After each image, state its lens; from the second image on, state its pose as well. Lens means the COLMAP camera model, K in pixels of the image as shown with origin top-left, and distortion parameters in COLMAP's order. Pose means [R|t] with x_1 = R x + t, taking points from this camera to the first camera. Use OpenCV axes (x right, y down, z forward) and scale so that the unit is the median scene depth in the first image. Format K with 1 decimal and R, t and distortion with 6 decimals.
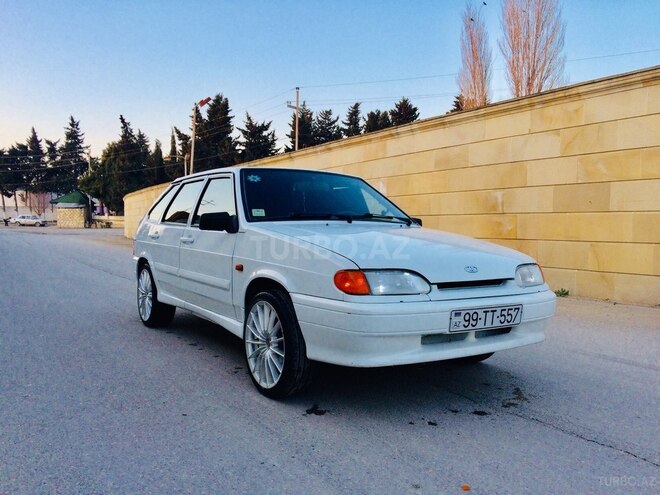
lens RADIAL K [[554.6, 0, 330.0], [0, 554.6, 247.5], [0, 0, 1]] dist [0.092742, -0.139366]
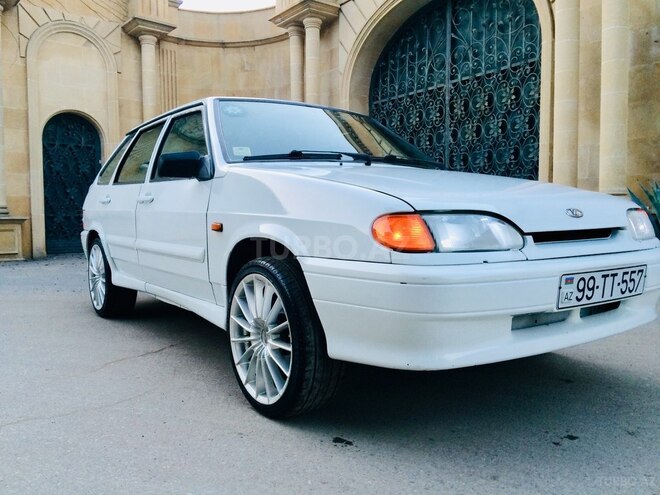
lens RADIAL K [[554.6, 0, 330.0], [0, 554.6, 247.5], [0, 0, 1]] dist [0.092742, -0.139366]
pose [[0.998868, -0.029165, 0.037586, -0.058374], [0.028246, 0.999295, 0.024752, 0.055280], [-0.038281, -0.023662, 0.998987, 0.353649]]
